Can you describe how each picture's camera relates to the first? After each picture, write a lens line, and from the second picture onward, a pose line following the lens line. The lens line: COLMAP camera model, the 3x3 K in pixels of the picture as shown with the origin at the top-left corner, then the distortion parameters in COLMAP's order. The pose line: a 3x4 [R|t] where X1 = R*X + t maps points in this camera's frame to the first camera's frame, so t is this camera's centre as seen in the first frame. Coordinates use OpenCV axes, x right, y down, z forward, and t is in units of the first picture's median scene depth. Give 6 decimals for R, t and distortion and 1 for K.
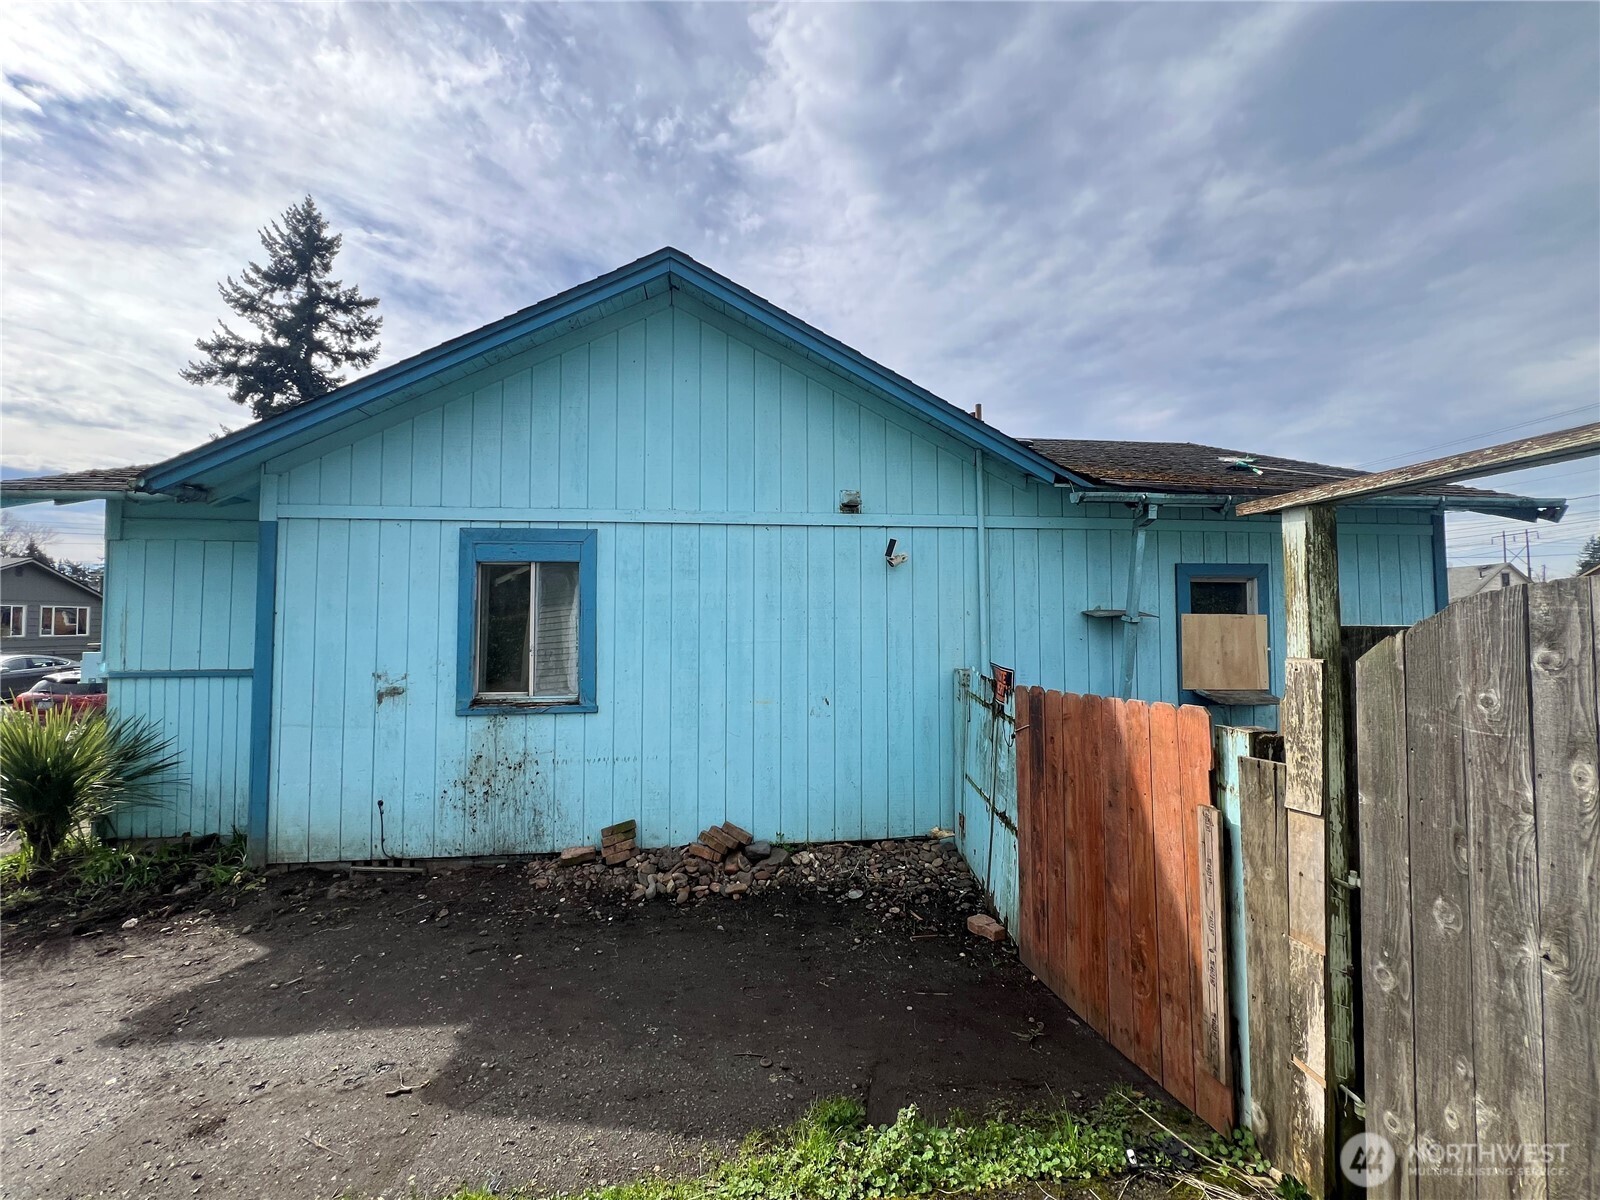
lens RADIAL K [[639.3, 0, 795.6], [0, 639.3, 596.1], [0, 0, 1]] dist [-0.001265, -0.000211]
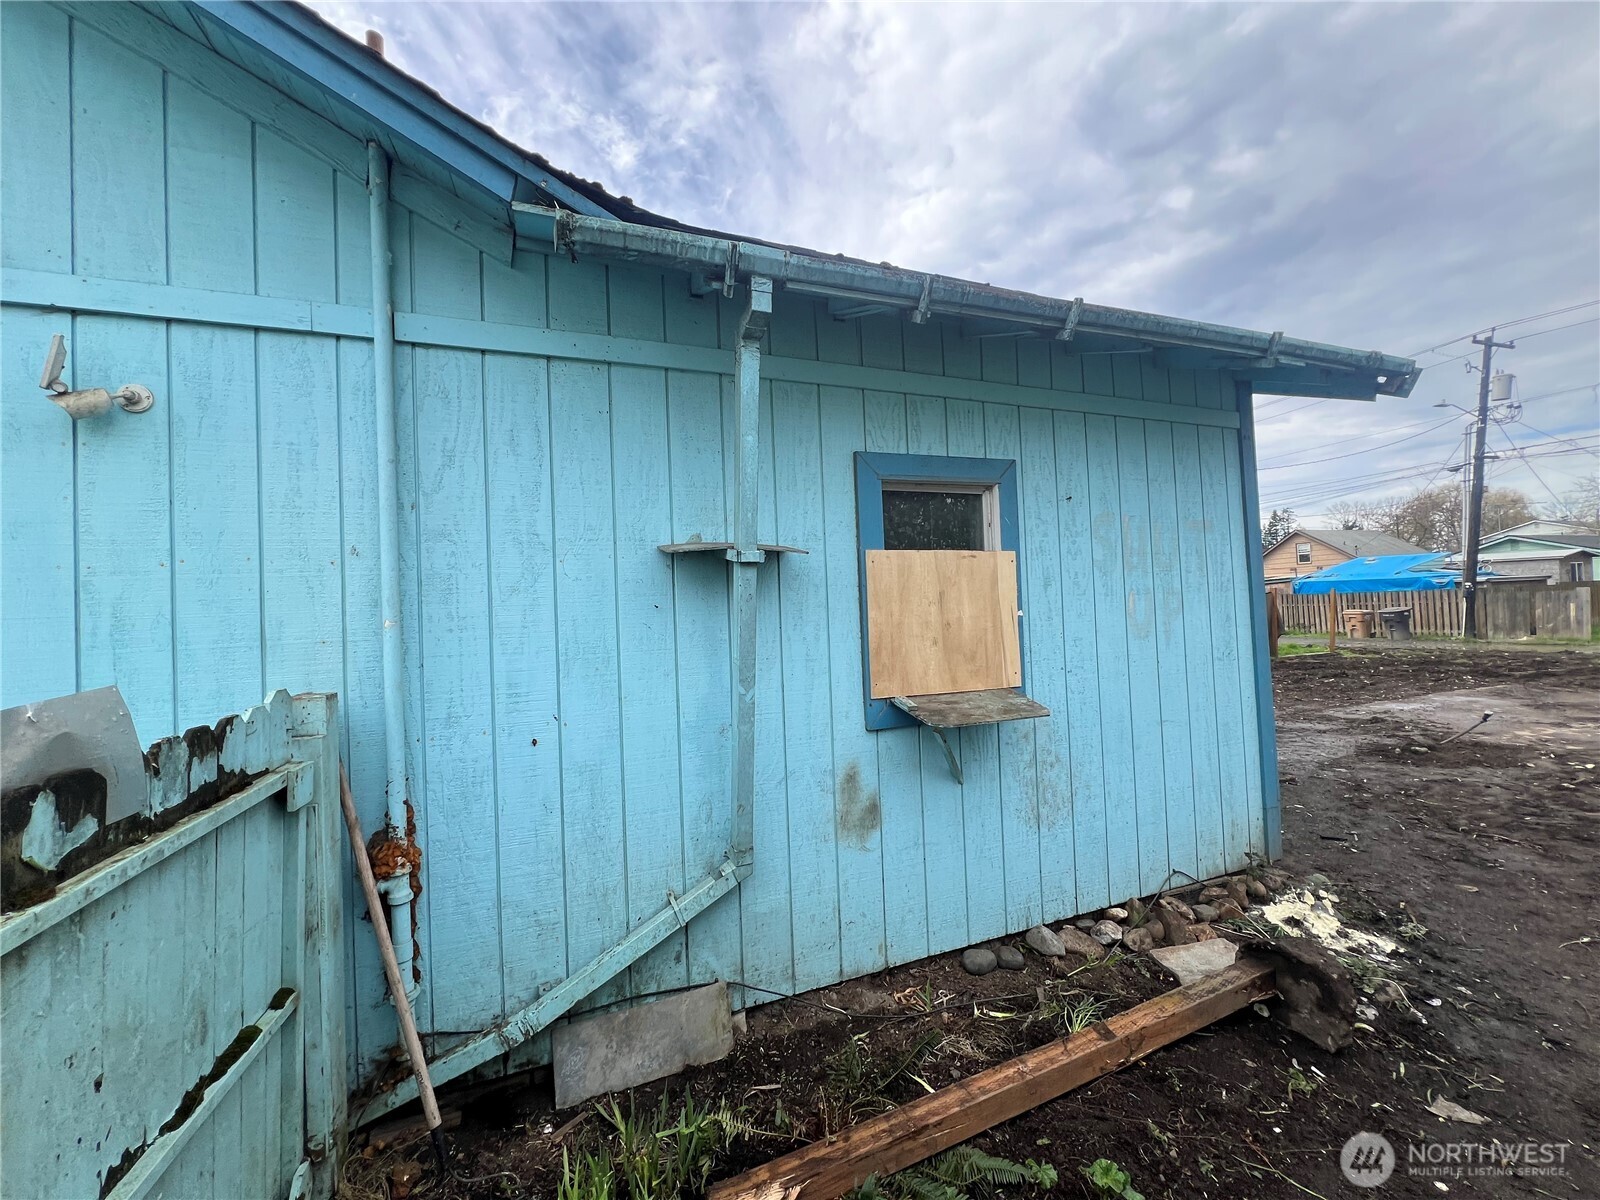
lens RADIAL K [[641.6, 0, 800.0], [0, 641.6, 600.0], [0, 0, 1]] dist [-0.003096, -0.000119]
pose [[0.963782, -0.035039, 0.264381, 0.437779], [0.030933, 0.999328, 0.019677, 0.058501], [-0.264893, -0.010786, 0.964218, 0.548516]]
